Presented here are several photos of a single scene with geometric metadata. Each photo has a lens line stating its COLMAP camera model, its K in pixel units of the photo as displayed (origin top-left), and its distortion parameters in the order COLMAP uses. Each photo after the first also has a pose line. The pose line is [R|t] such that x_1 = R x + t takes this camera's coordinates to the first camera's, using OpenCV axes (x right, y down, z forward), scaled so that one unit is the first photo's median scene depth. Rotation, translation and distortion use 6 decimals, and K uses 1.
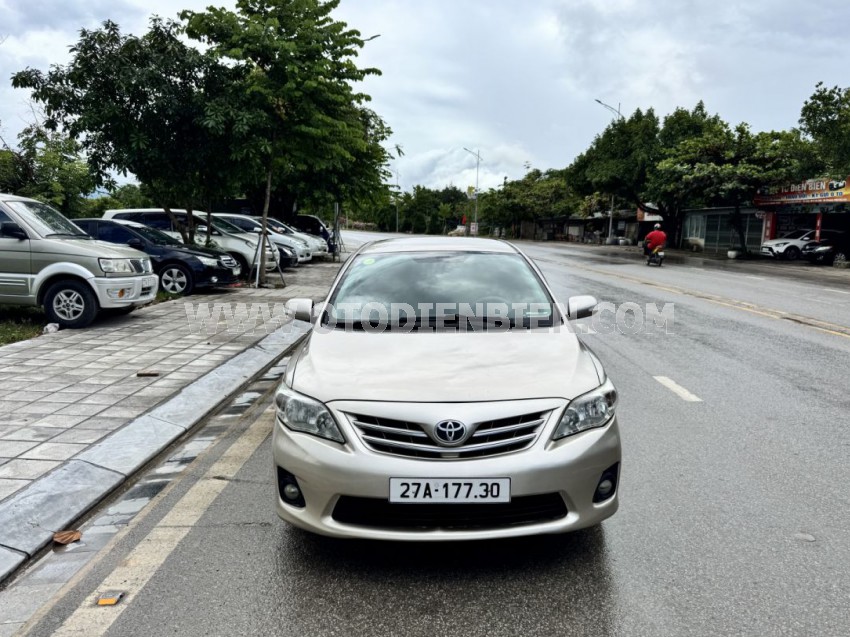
lens RADIAL K [[877.5, 0, 425.0], [0, 877.5, 318.5], [0, 0, 1]] dist [0.002458, 0.001575]
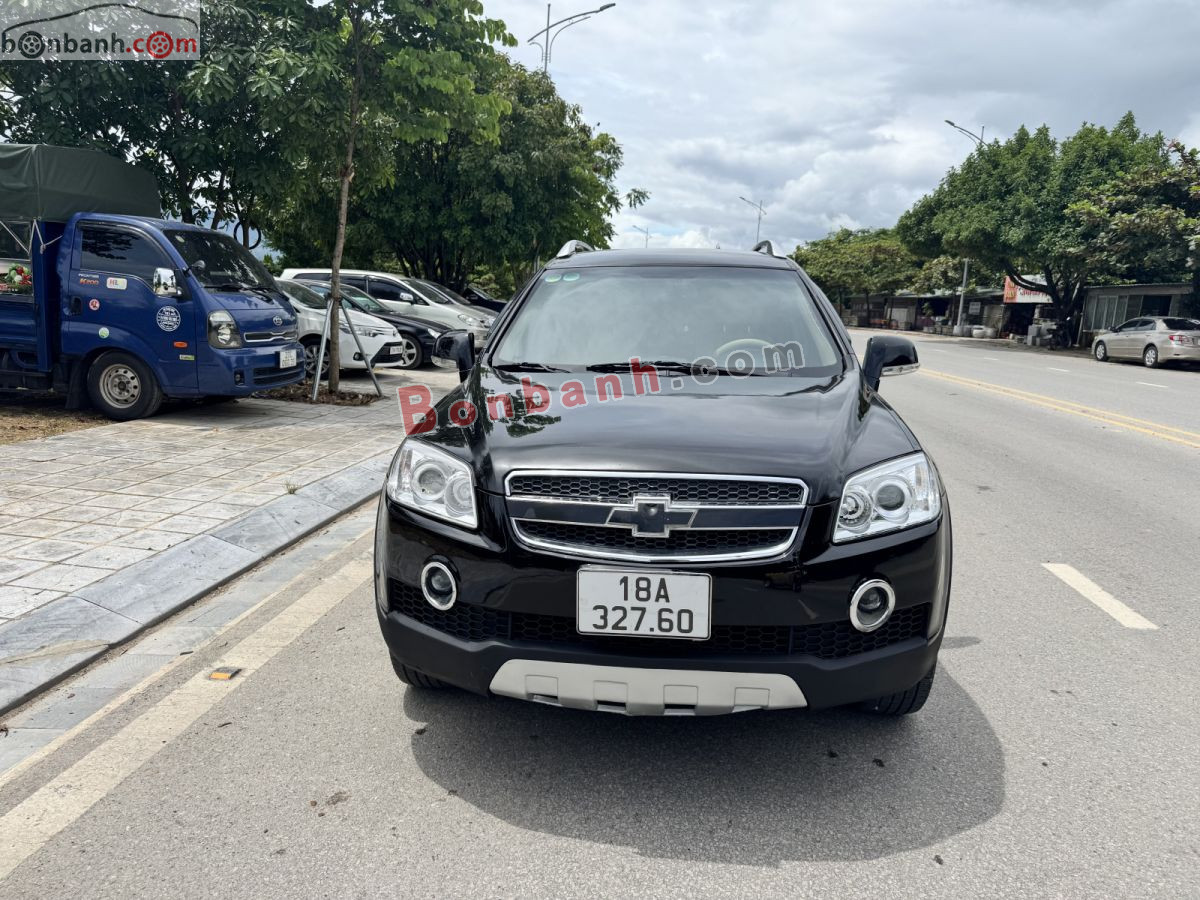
lens RADIAL K [[972.9, 0, 600.0], [0, 972.9, 450.0], [0, 0, 1]] dist [0.001348, 0.000237]
pose [[0.994033, 0.041459, -0.100891, 0.015628], [-0.037095, 0.998309, 0.044750, -0.020397], [0.102576, -0.040741, 0.993891, 0.225529]]
